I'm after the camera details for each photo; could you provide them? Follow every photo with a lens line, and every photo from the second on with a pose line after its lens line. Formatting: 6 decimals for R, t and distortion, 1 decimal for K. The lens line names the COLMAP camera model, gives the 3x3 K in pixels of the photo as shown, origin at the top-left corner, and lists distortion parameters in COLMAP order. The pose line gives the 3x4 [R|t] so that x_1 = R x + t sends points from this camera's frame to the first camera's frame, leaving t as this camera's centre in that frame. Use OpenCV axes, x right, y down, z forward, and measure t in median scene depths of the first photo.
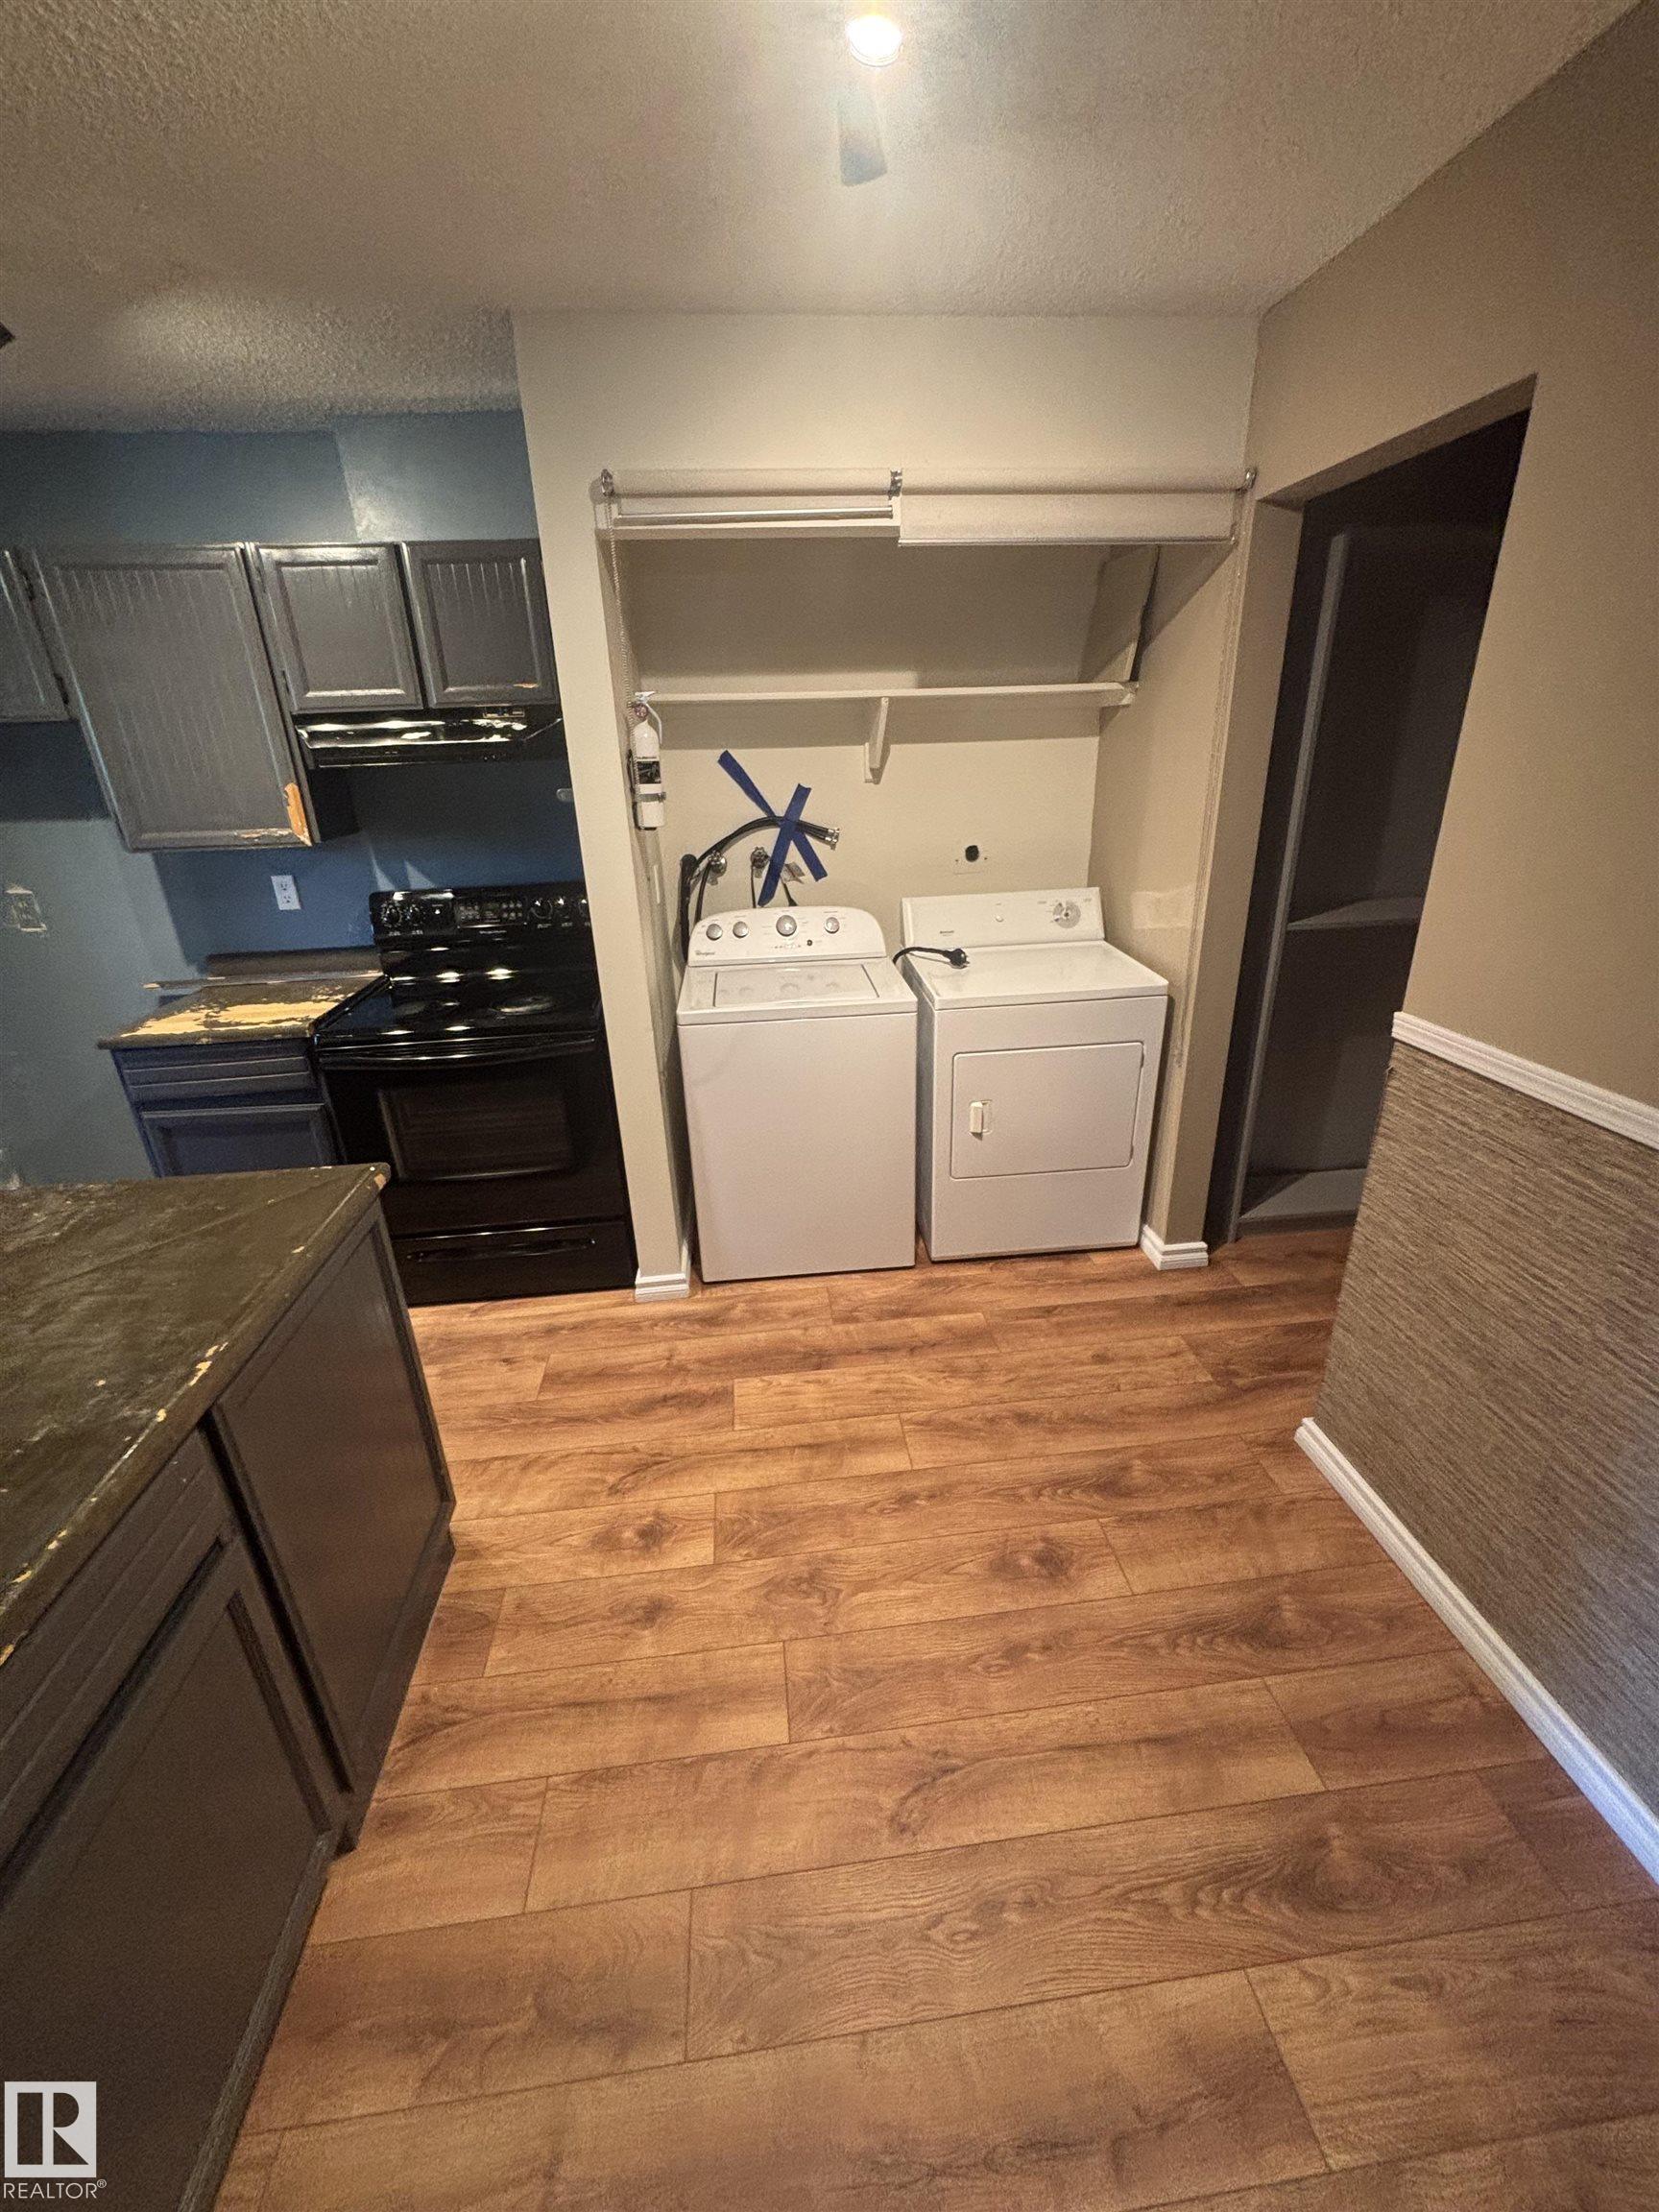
lens RADIAL K [[885.7, 0, 832.6], [0, 885.7, 1105.3], [0, 0, 1]] dist [-0.001099, 0.000355]
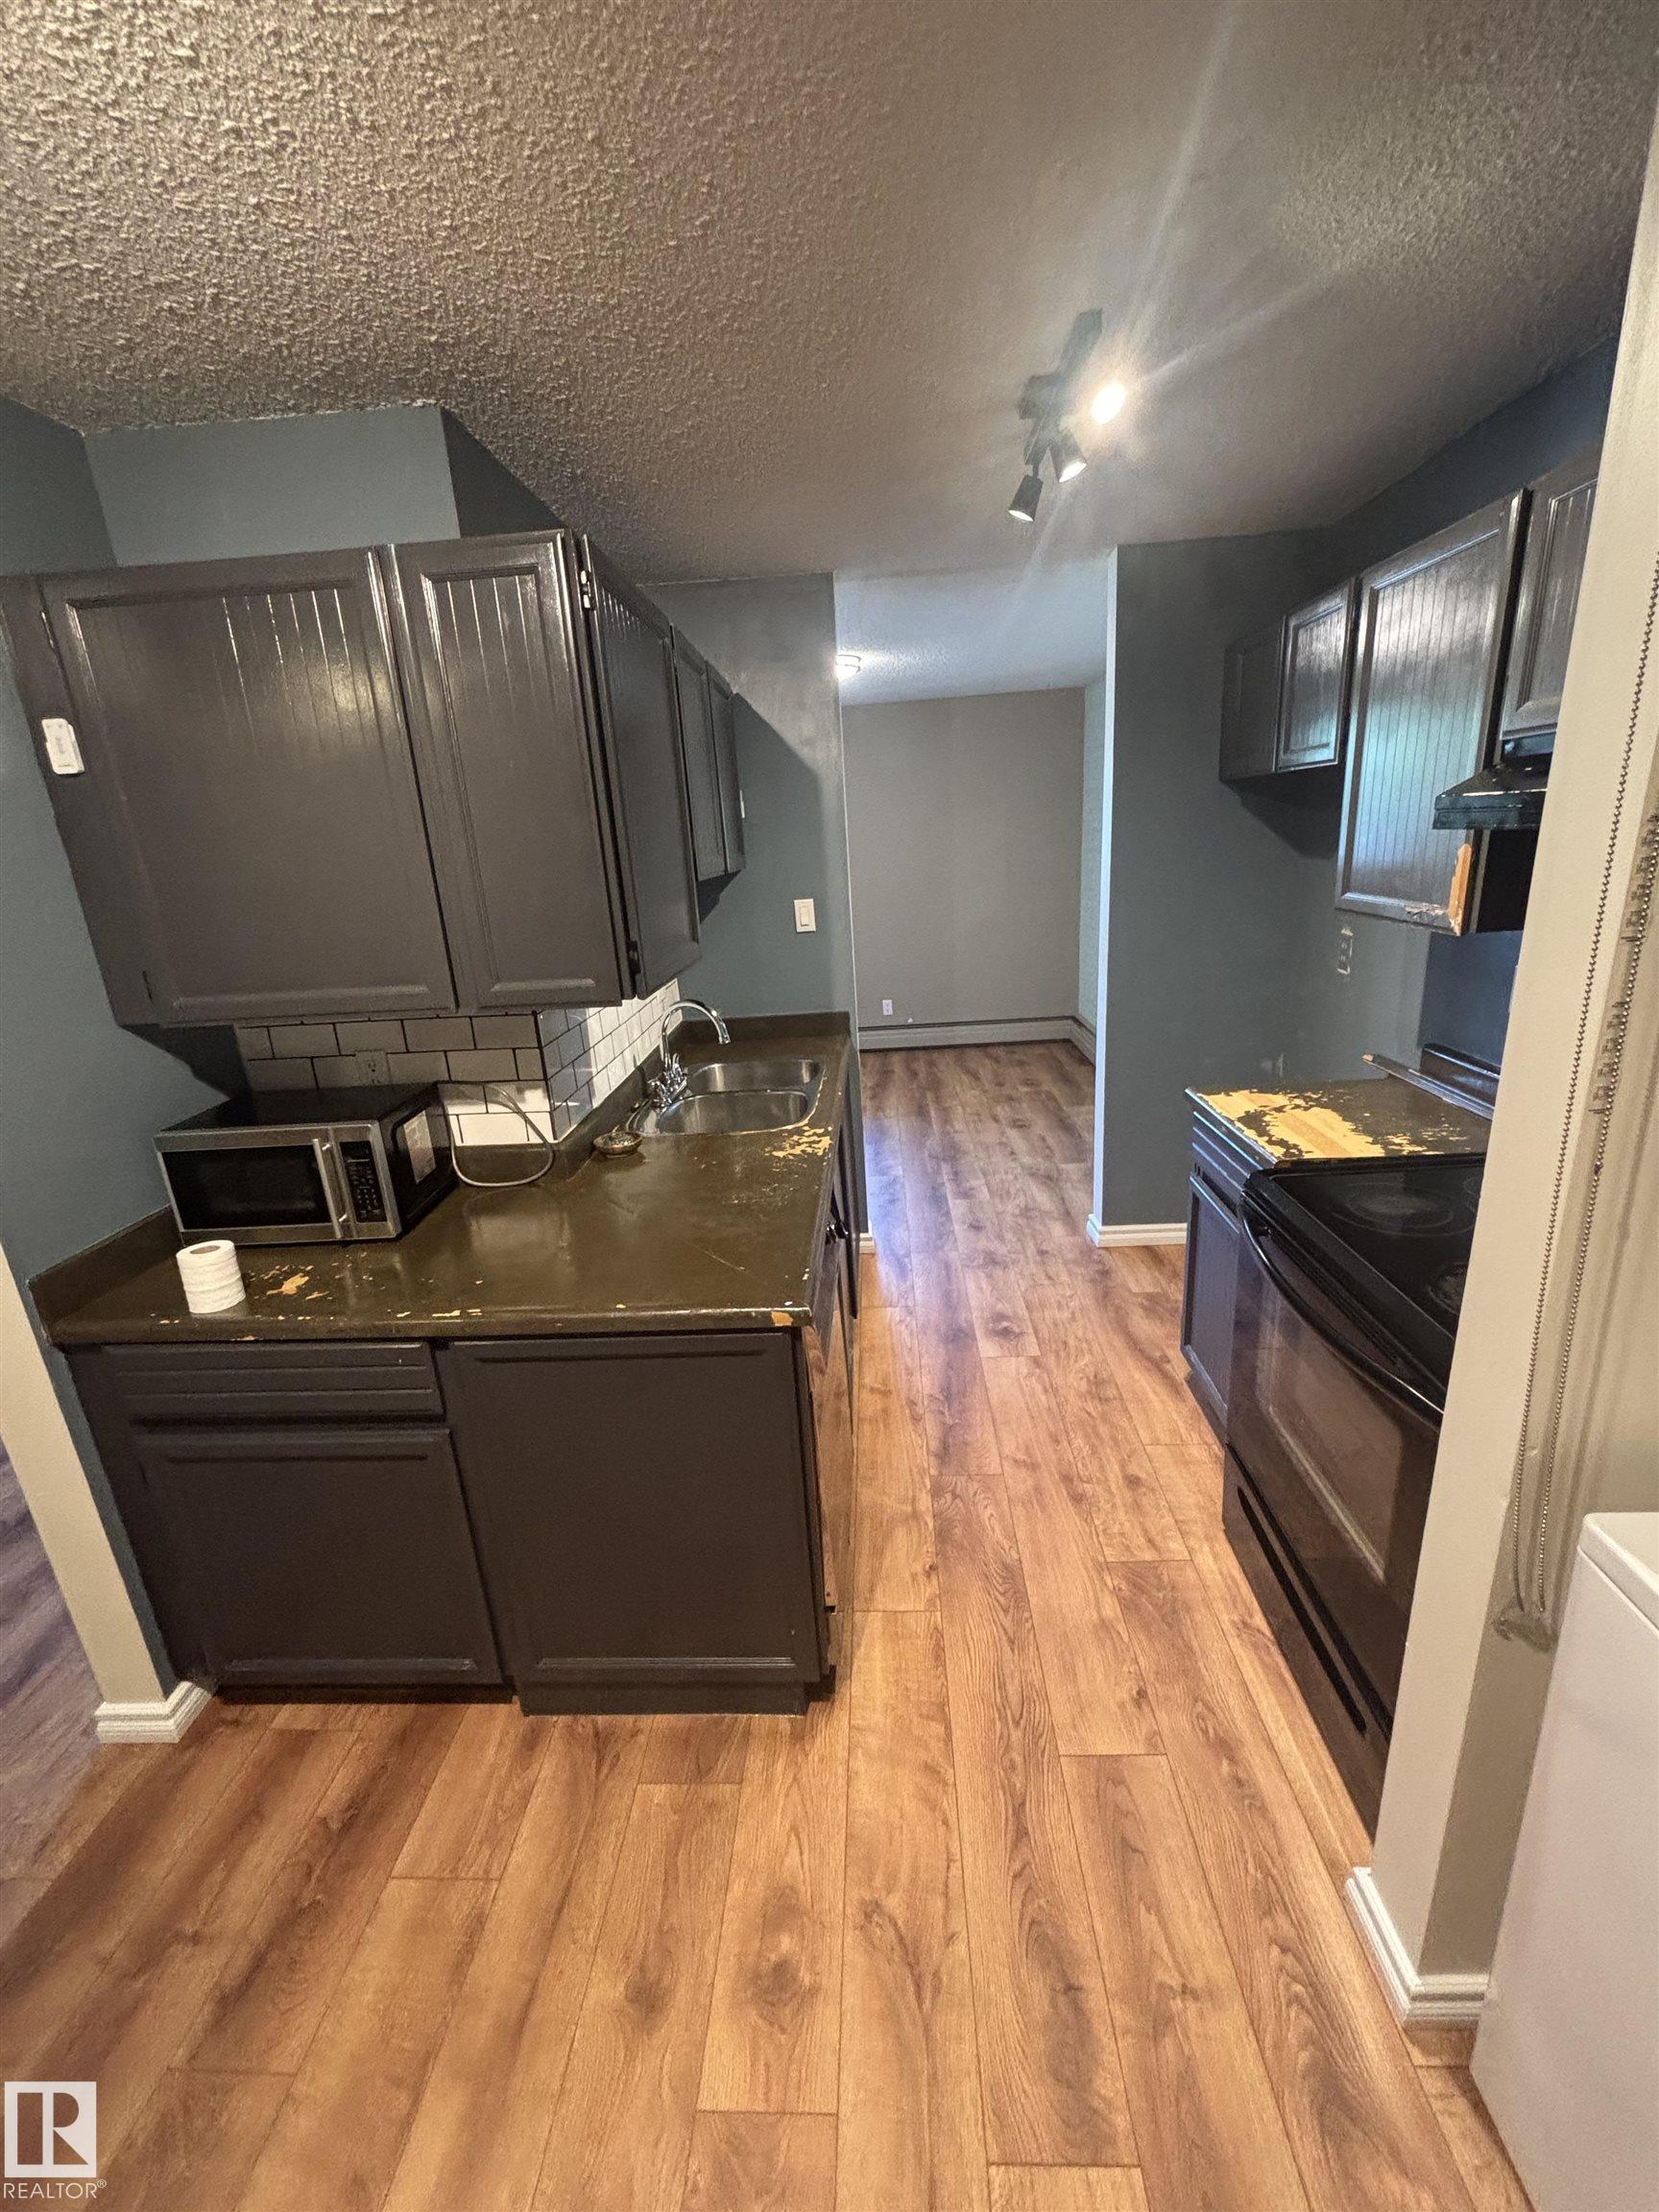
lens RADIAL K [[885.7, 0, 829.8], [0, 885.7, 1103.2], [0, 0, 1]] dist [-0.001099, 0.000355]
pose [[-0.151163, 0.326928, -0.932882, 0.166797], [-0.314859, 0.878649, 0.358942, -0.302991], [0.937024, 0.347985, -0.029883, 0.686403]]
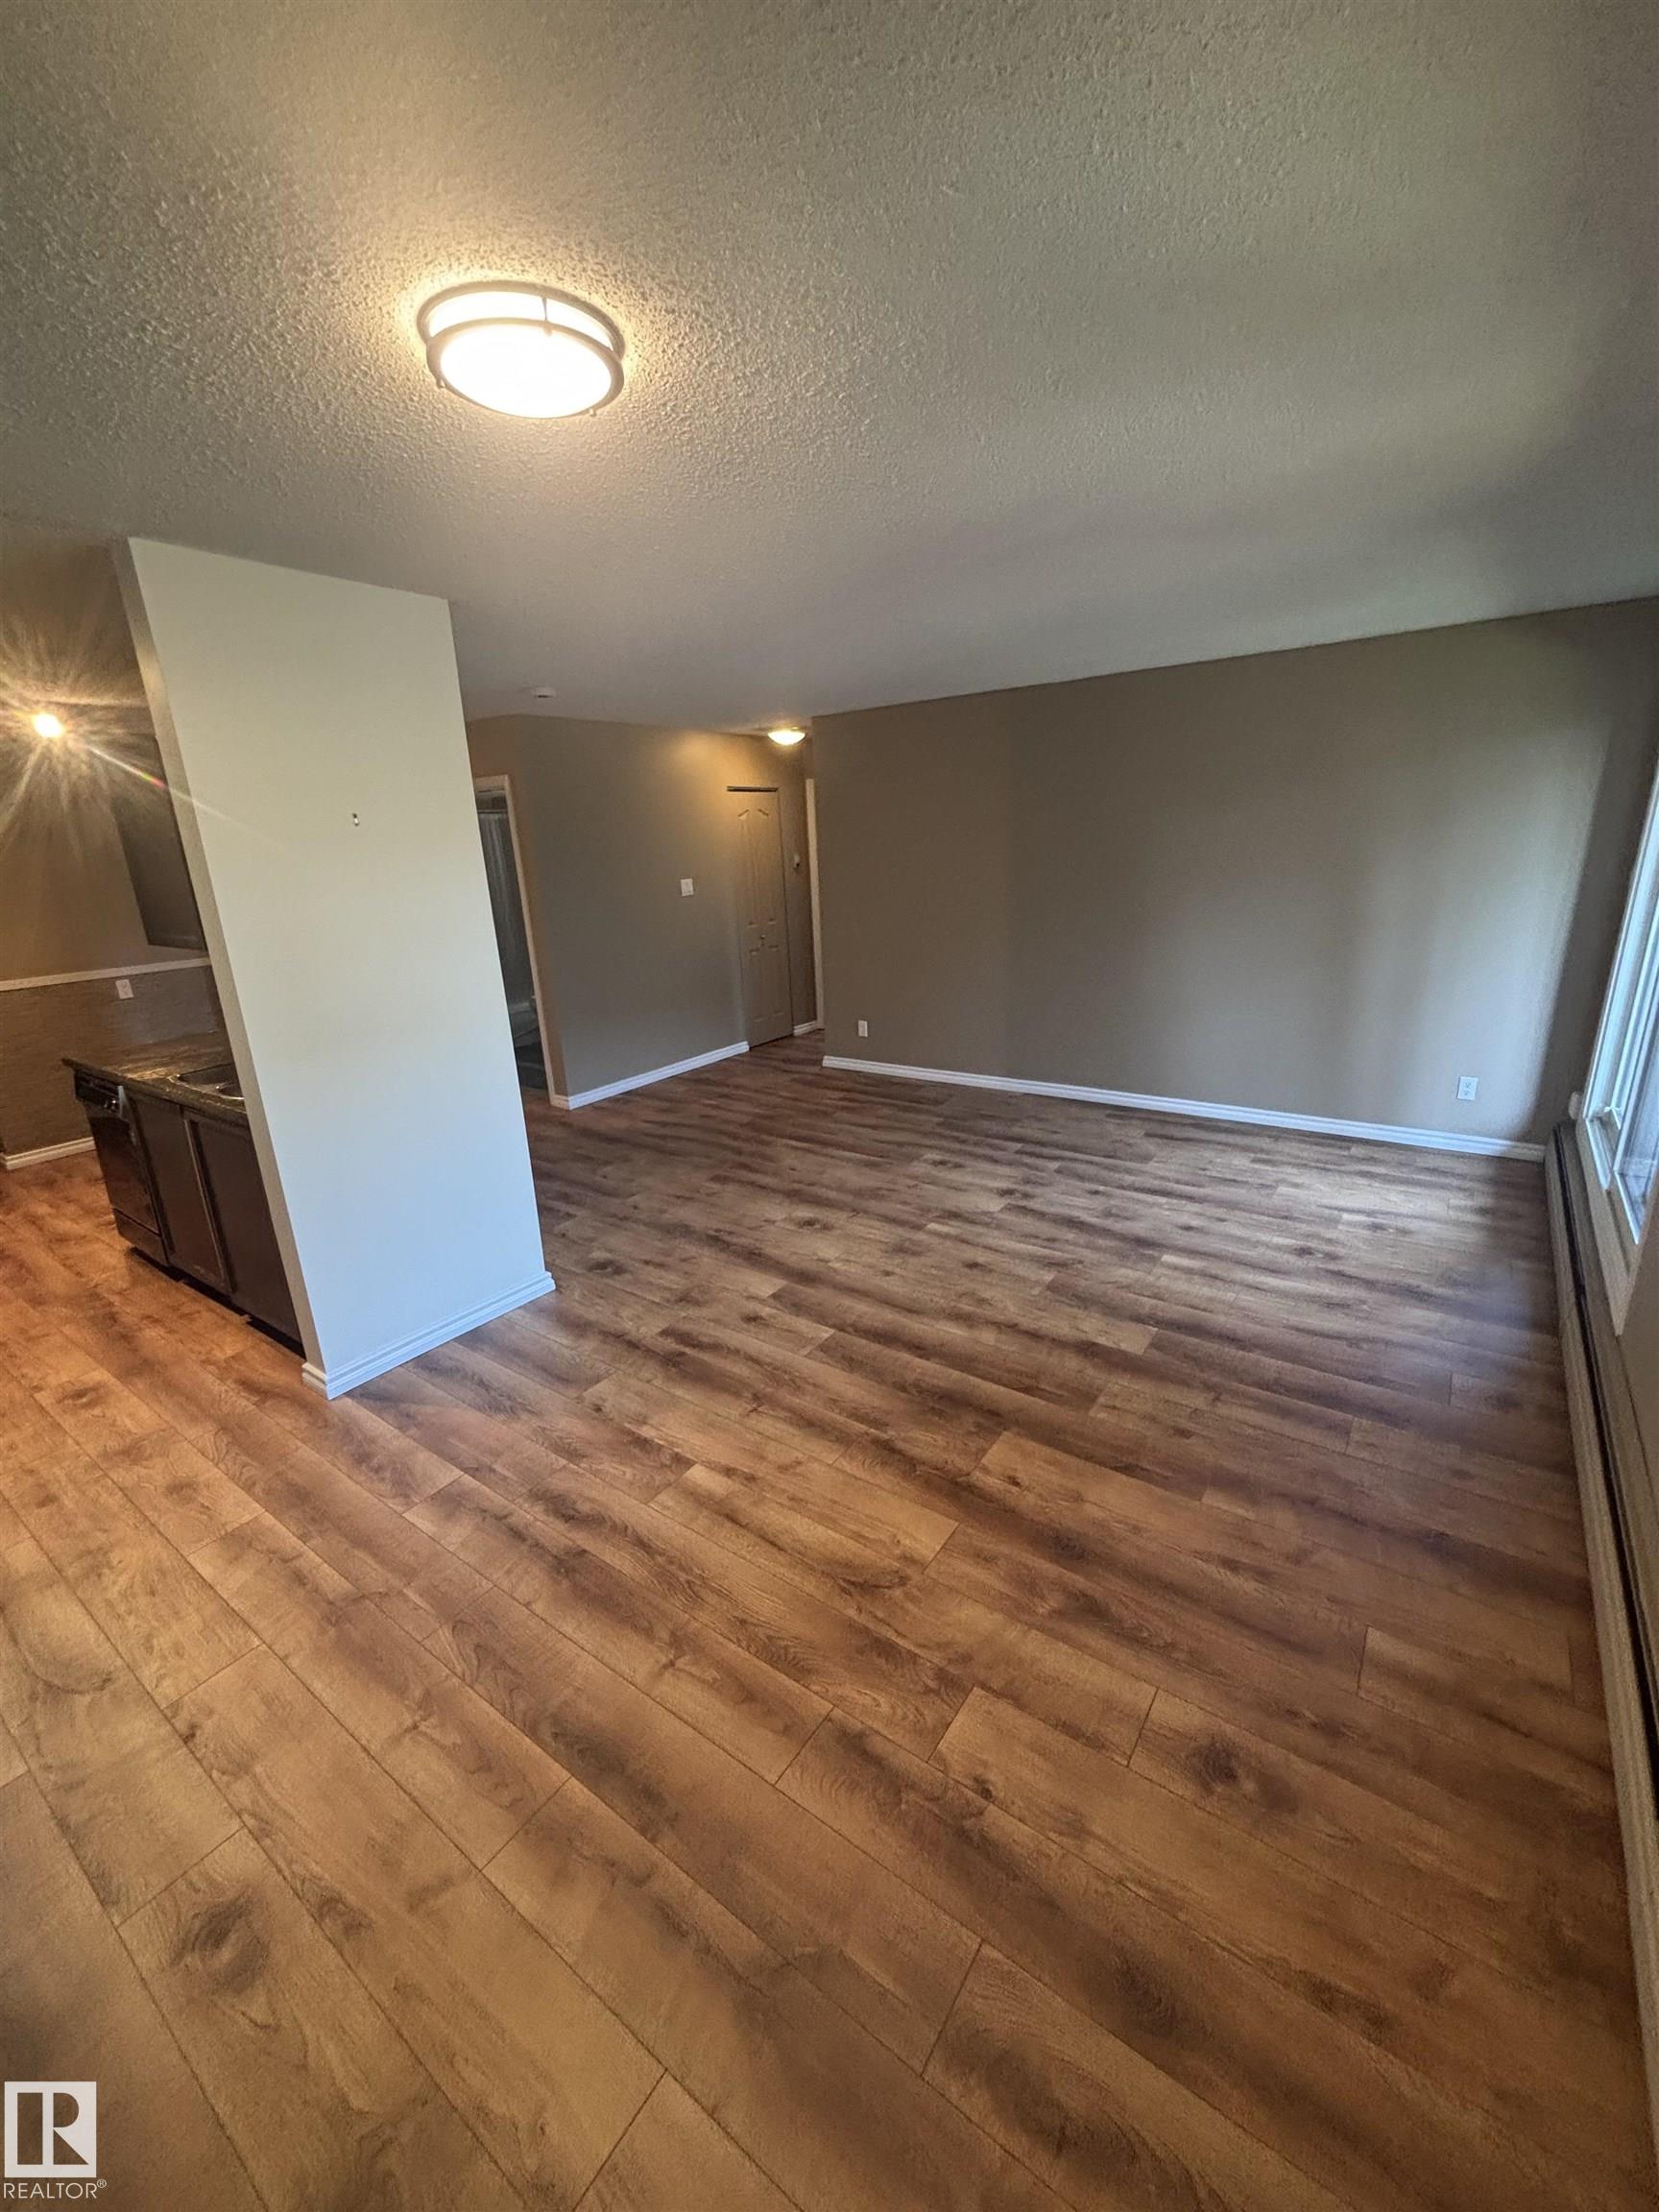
lens RADIAL K [[885.7, 0, 831.9], [0, 885.7, 1101.3], [0, 0, 1]] dist [-0.001099, 0.000355]
pose [[-0.743255, -0.124176, 0.657383, -2.509974], [0.316877, 0.800065, 0.509397, -0.273640], [-0.589204, 0.586922, -0.555303, 0.823130]]
